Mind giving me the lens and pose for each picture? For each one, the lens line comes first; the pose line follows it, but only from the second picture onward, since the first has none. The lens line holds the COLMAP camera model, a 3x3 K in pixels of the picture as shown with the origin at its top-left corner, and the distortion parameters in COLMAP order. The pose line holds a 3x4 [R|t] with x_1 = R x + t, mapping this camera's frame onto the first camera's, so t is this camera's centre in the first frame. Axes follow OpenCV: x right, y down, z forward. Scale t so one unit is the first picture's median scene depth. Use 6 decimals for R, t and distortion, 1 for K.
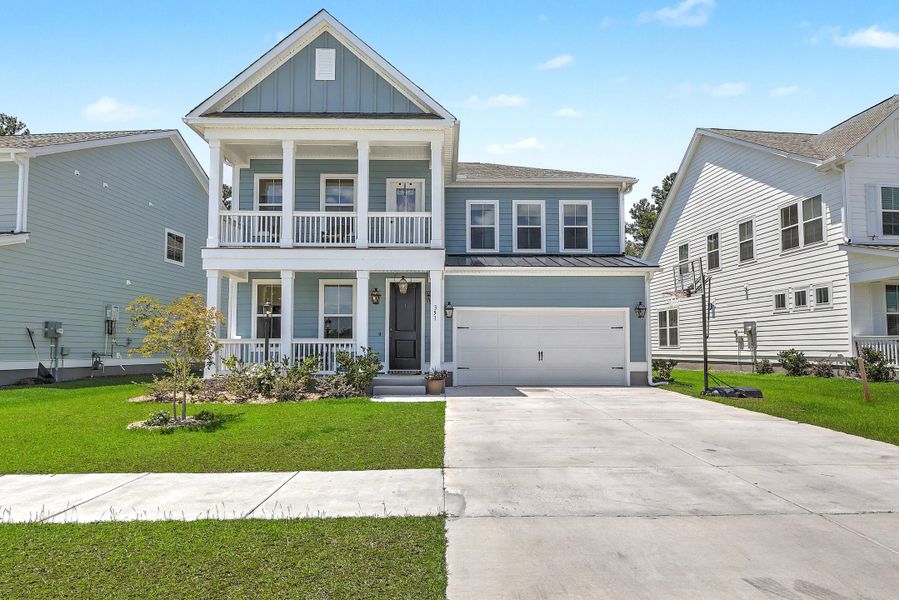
lens RADIAL K [[546.0, 0, 459.1], [0, 546.0, 322.8], [0, 0, 1]] dist [-0.004865, -0.009605]
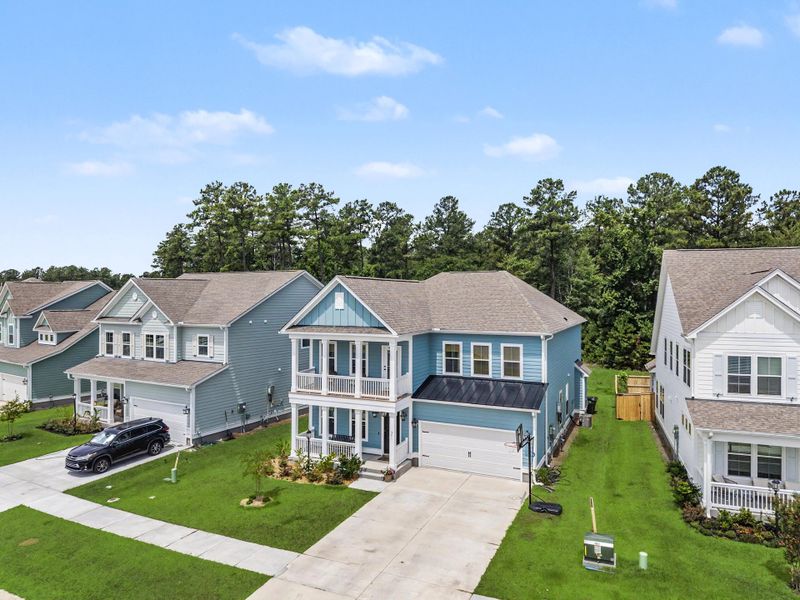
lens RADIAL K [[545.3, 0, 394.7], [0, 545.3, 295.6], [0, 0, 1]] dist [0.031187, -0.024883]
pose [[0.894140, 0.000563, -0.447787, 0.693854], [0.022981, 0.998624, 0.047145, -0.504898], [0.447197, -0.052444, 0.892897, -0.552985]]
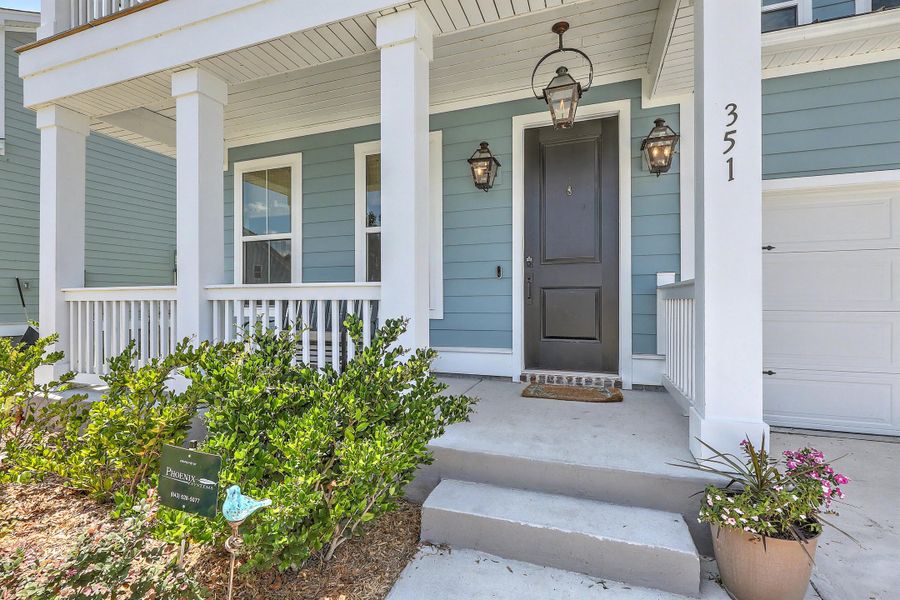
lens RADIAL K [[411.5, 0, 449.9], [0, 411.5, 306.1], [0, 0, 1]] dist [0.000910, 0.000099]
pose [[0.928457, 0.000487, -0.371439, -0.071132], [0.018731, 0.998665, 0.048131, 0.029318], [0.370967, -0.051645, 0.927209, 0.712156]]
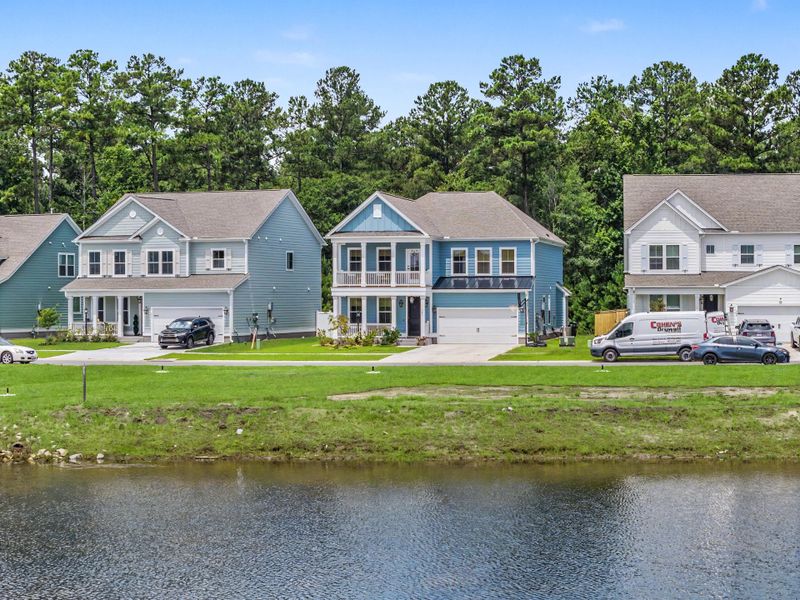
lens RADIAL K [[1684.1, 0, 400.5], [0, 1684.1, 298.4], [0, 0, 1]] dist [-0.218155, 0.000000]
pose [[0.970303, -0.001535, -0.241887, 1.461968], [0.014975, 0.998443, 0.053734, -0.425061], [0.241428, -0.055761, 0.968815, -5.494886]]
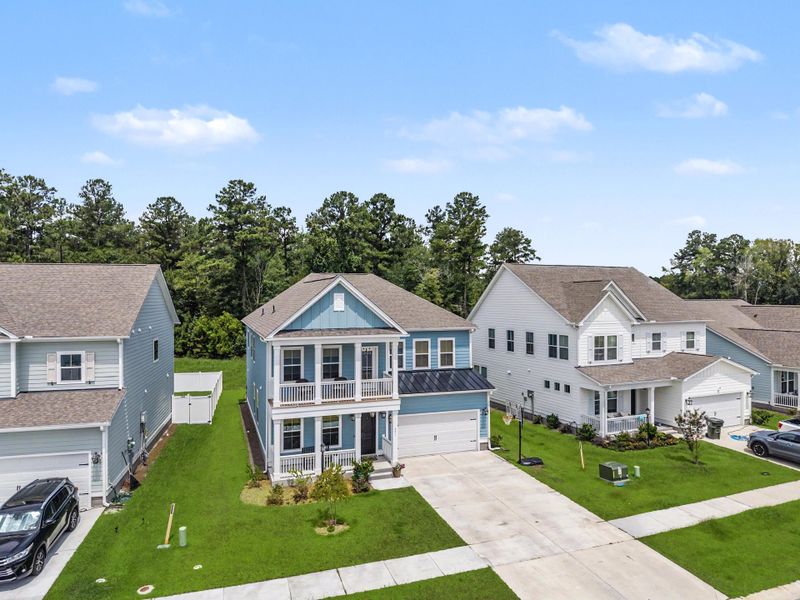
lens RADIAL K [[545.3, 0, 409.9], [0, 545.3, 297.2], [0, 0, 1]] dist [0.031187, -0.024883]
pose [[0.948841, 0.000650, 0.315753, -0.522384], [-0.017457, 0.998576, 0.050404, -0.511711], [-0.315271, -0.053337, 0.947502, -0.706966]]
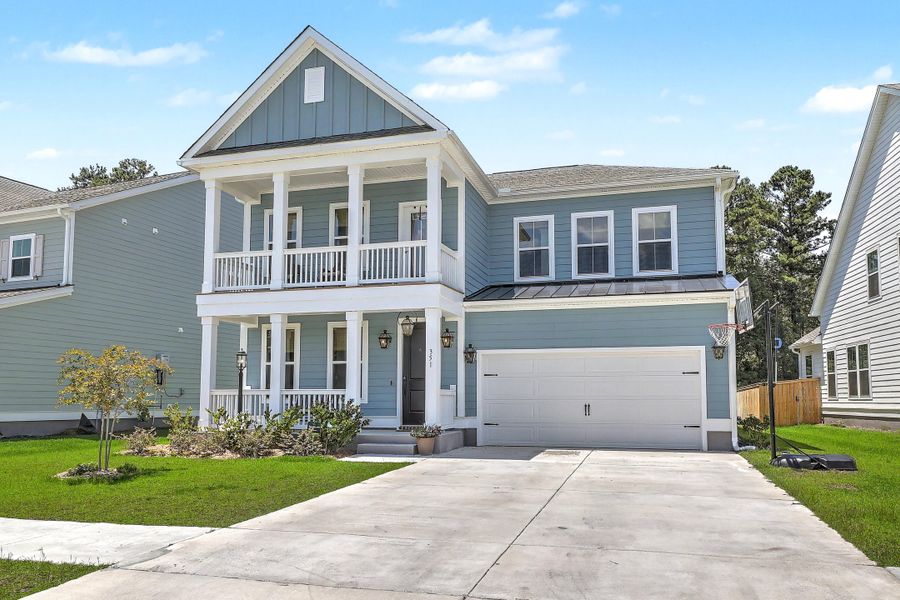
lens RADIAL K [[685.0, 0, 452.7], [0, 685.0, 349.0], [0, 0, 1]] dist [0.000592, -0.002631]
pose [[0.952798, -0.020778, -0.302893, 0.268902], [0.013222, 0.999549, -0.026976, -0.002632], [0.303317, 0.021698, 0.952643, -0.002695]]
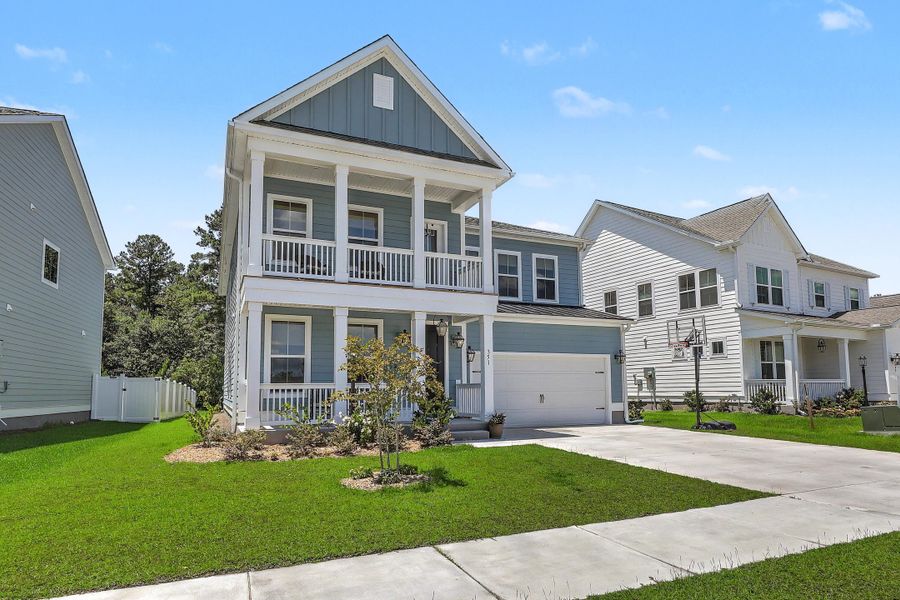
lens RADIAL K [[546.6, 0, 467.0], [0, 546.6, 346.9], [0, 0, 1]] dist [-0.004865, -0.009605]
pose [[0.916920, 0.023992, 0.398349, -0.419016], [-0.011411, 0.999359, -0.033924, -0.002036], [-0.398908, 0.026560, 0.916606, 0.076739]]
